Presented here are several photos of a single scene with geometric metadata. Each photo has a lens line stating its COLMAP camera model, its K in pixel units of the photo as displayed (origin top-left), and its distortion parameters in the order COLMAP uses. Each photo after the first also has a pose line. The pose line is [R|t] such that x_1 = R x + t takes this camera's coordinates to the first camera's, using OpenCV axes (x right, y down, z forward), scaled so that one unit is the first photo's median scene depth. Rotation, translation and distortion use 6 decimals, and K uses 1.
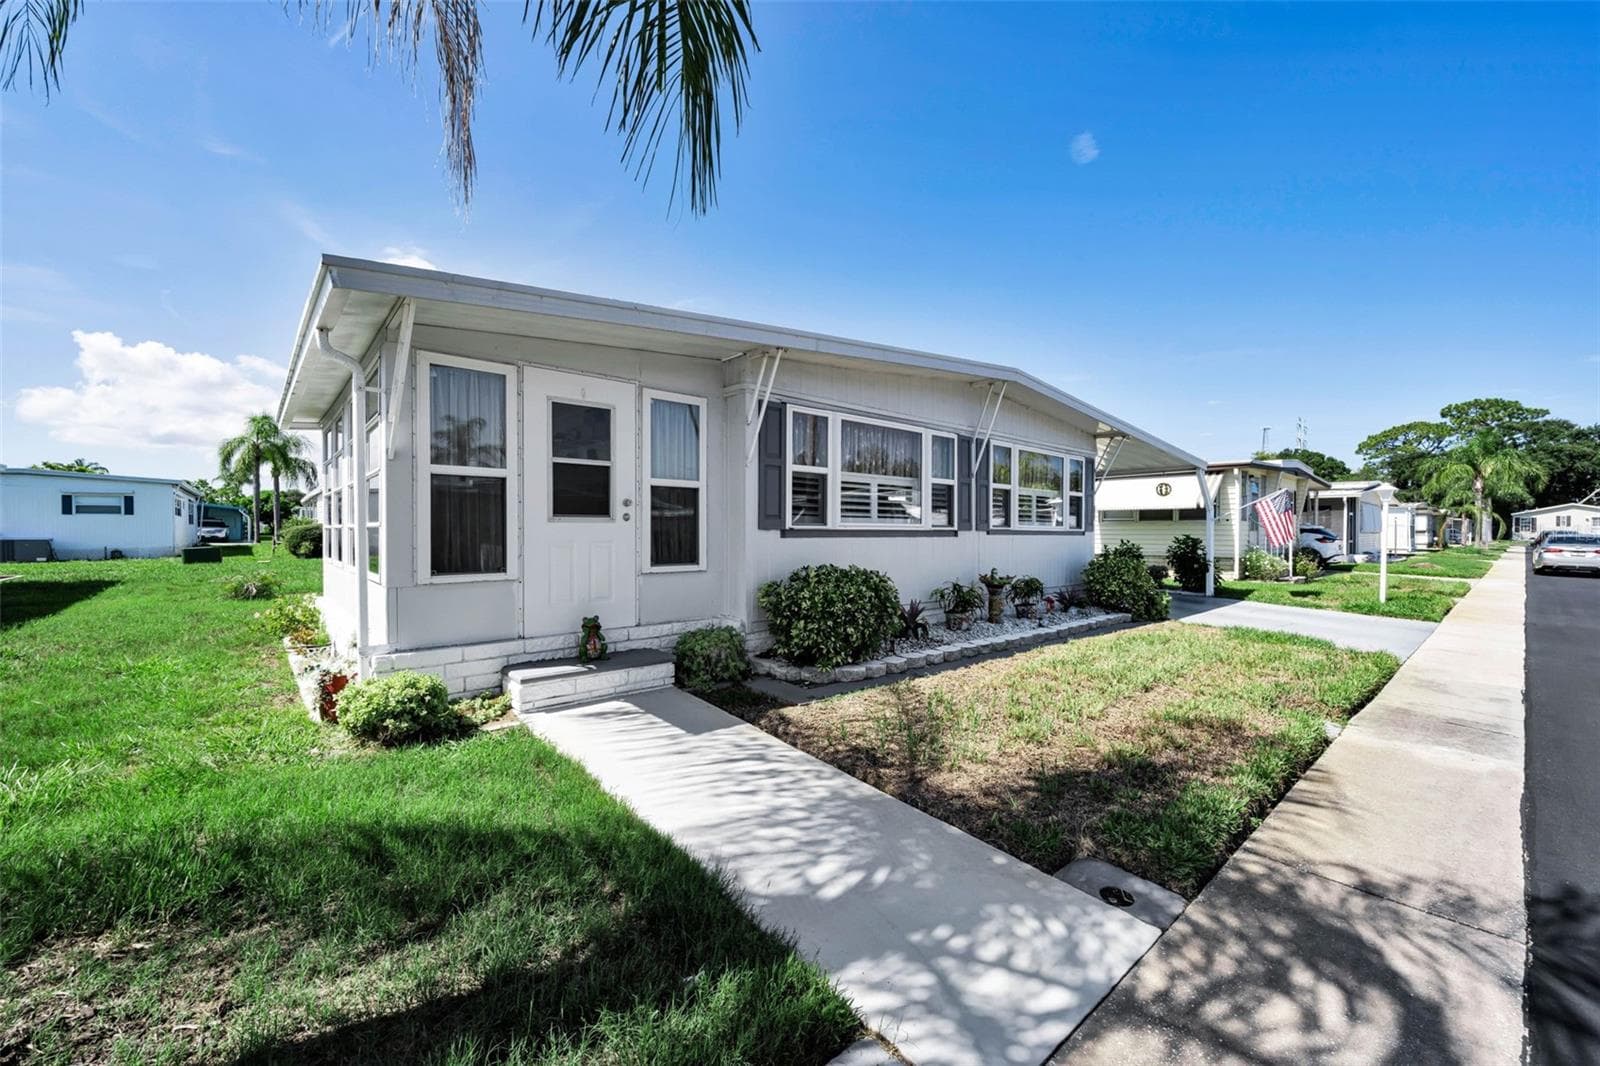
lens RADIAL K [[649.7, 0, 809.6], [0, 649.7, 533.5], [0, 0, 1]] dist [-0.004946, 0.000149]
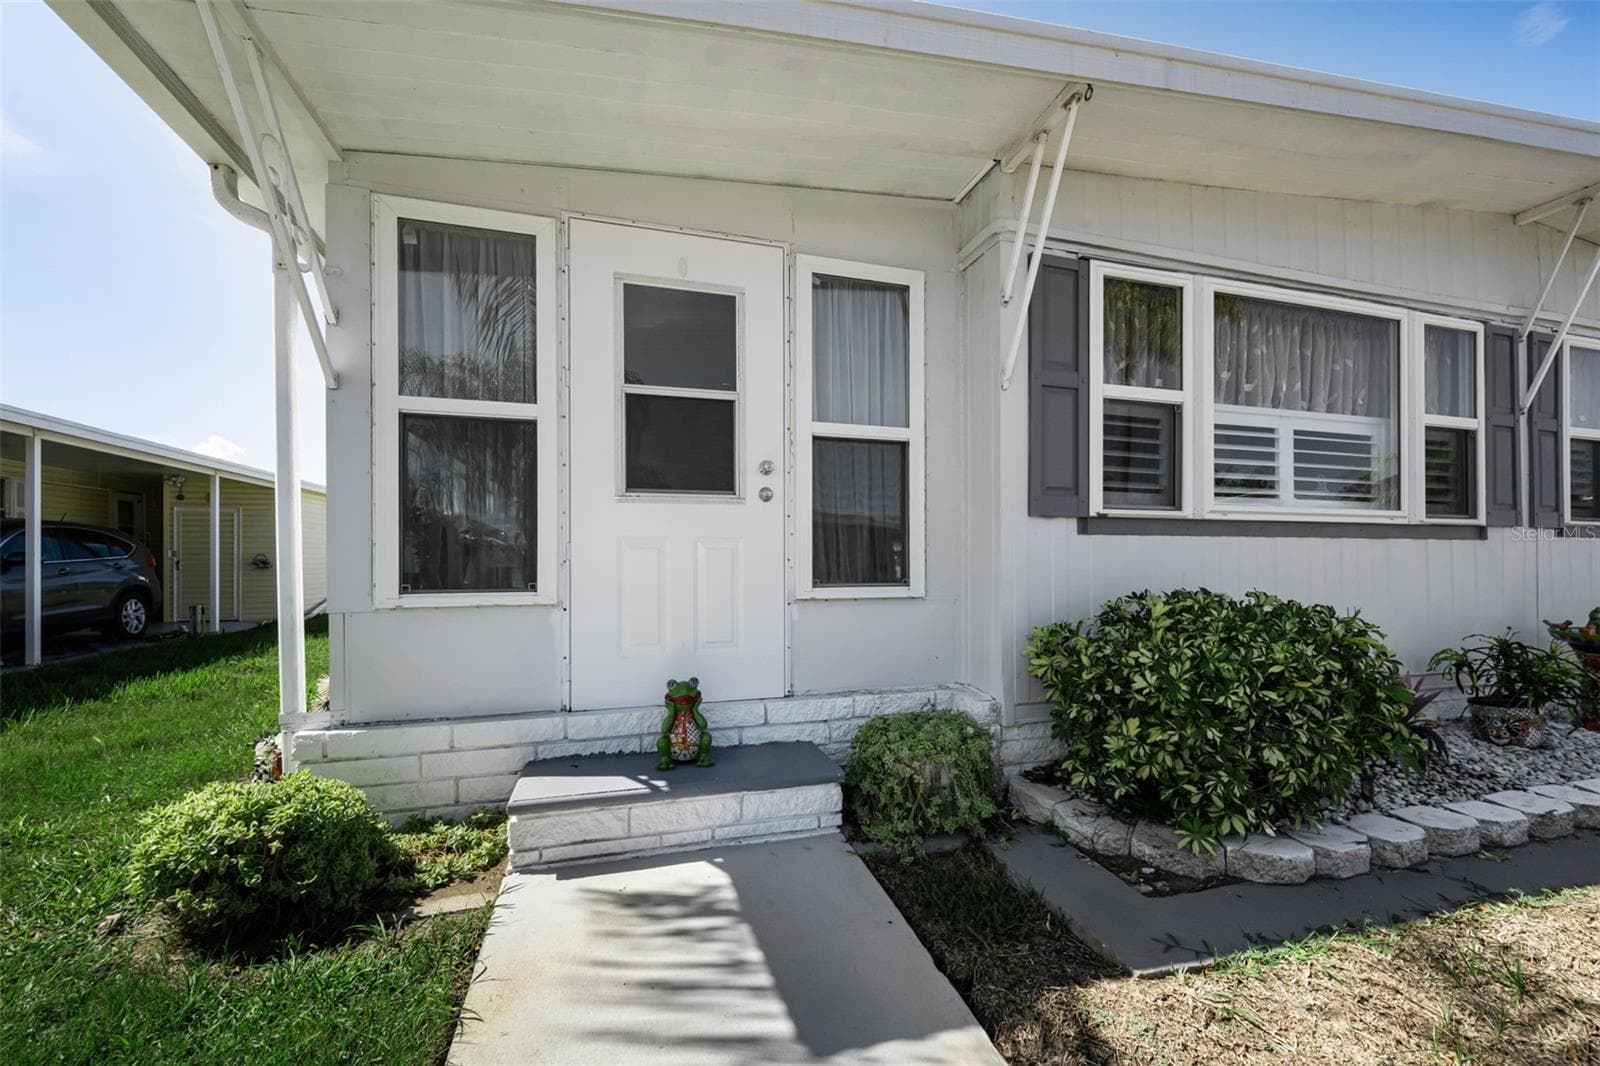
lens RADIAL K [[649.7, 0, 789.8], [0, 649.7, 560.1], [0, 0, 1]] dist [-0.004946, 0.000149]
pose [[0.894841, -0.005090, -0.446356, -0.022744], [0.002052, 0.999971, -0.007291, 0.032256], [0.446380, 0.005608, 0.894826, 0.510410]]
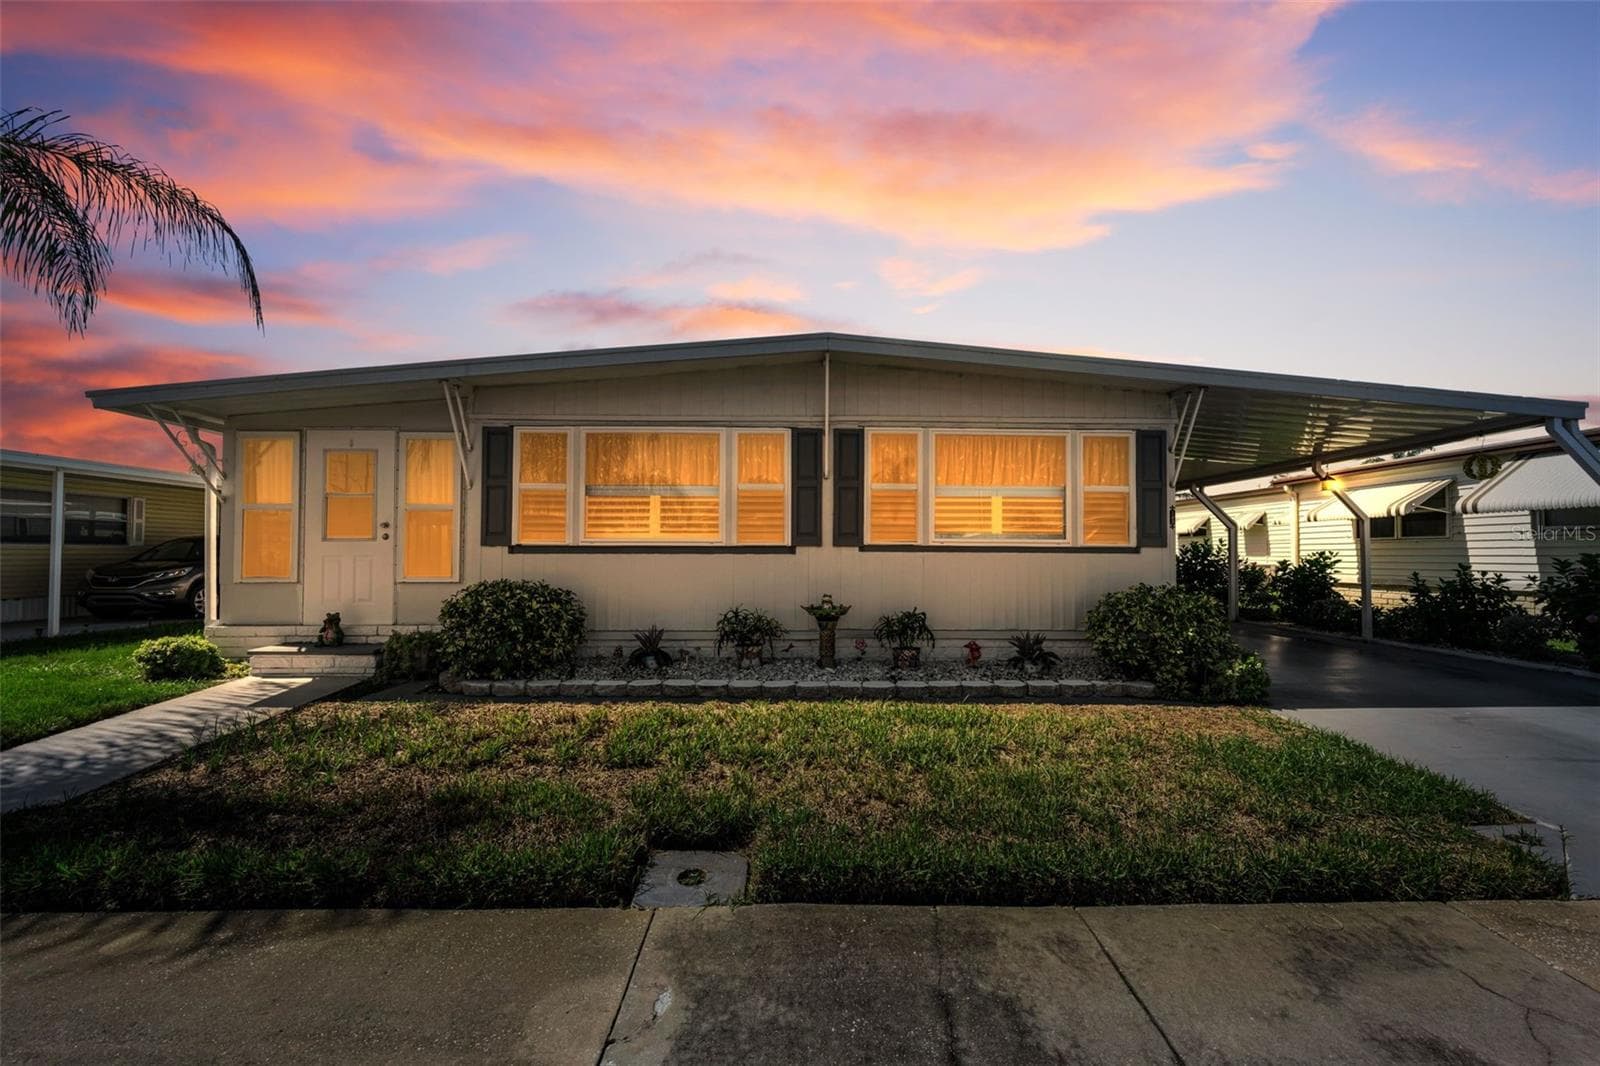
lens RADIAL K [[649.7, 0, 800.1], [0, 649.7, 534.9], [0, 0, 1]] dist [-0.004946, 0.000149]
pose [[0.746770, -0.023037, -0.664683, 1.112647], [-0.001646, 0.999333, -0.036485, 0.015148], [0.665080, 0.028340, 0.746234, 0.579746]]
